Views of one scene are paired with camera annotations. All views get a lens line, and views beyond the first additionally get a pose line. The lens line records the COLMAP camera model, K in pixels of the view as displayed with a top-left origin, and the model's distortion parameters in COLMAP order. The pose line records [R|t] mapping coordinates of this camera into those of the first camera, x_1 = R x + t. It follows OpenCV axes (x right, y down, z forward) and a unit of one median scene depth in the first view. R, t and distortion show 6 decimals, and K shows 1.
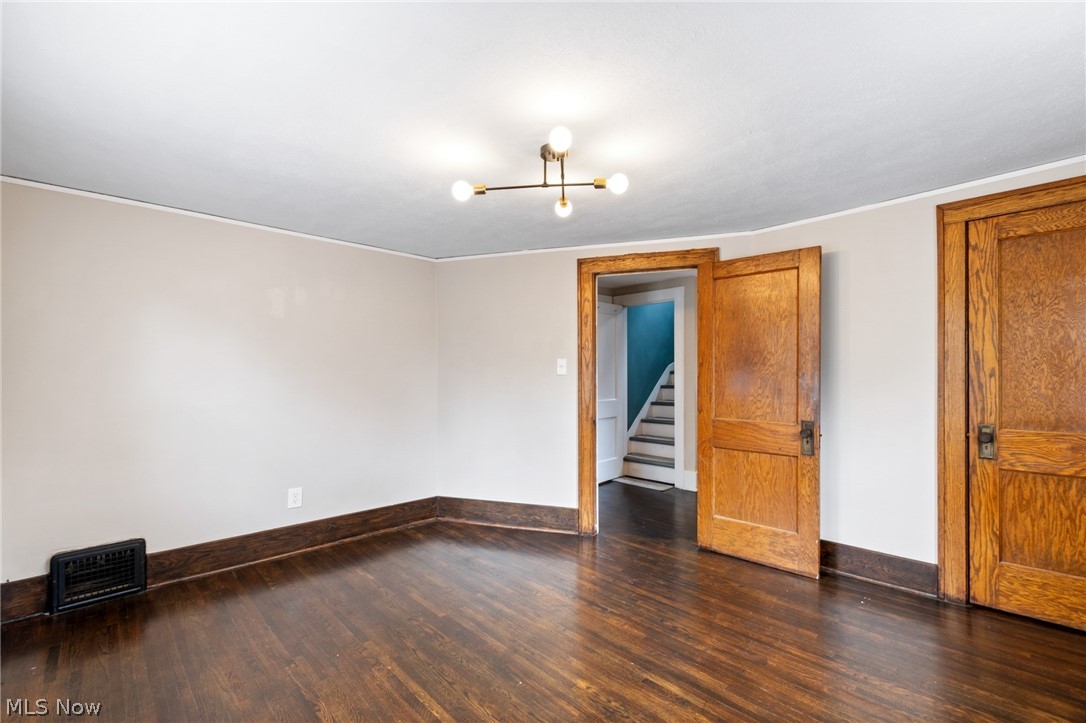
lens RADIAL K [[499.0, 0, 541.7], [0, 499.0, 369.2], [0, 0, 1]] dist [0.005583, -0.001219]
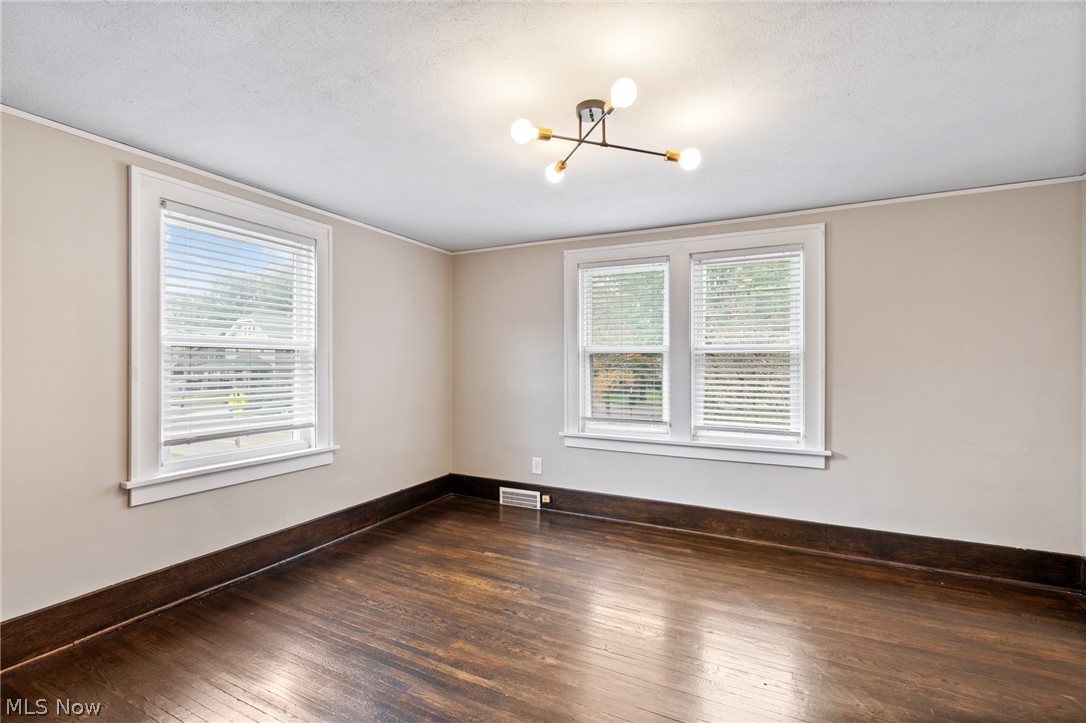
lens RADIAL K [[499.0, 0, 542.9], [0, 499.0, 365.5], [0, 0, 1]] dist [0.005583, -0.001219]
pose [[-0.942401, 0.005014, -0.334447, 0.447000], [0.008630, 0.999919, -0.009326, 0.026647], [0.334373, -0.011675, -0.942368, 2.014158]]
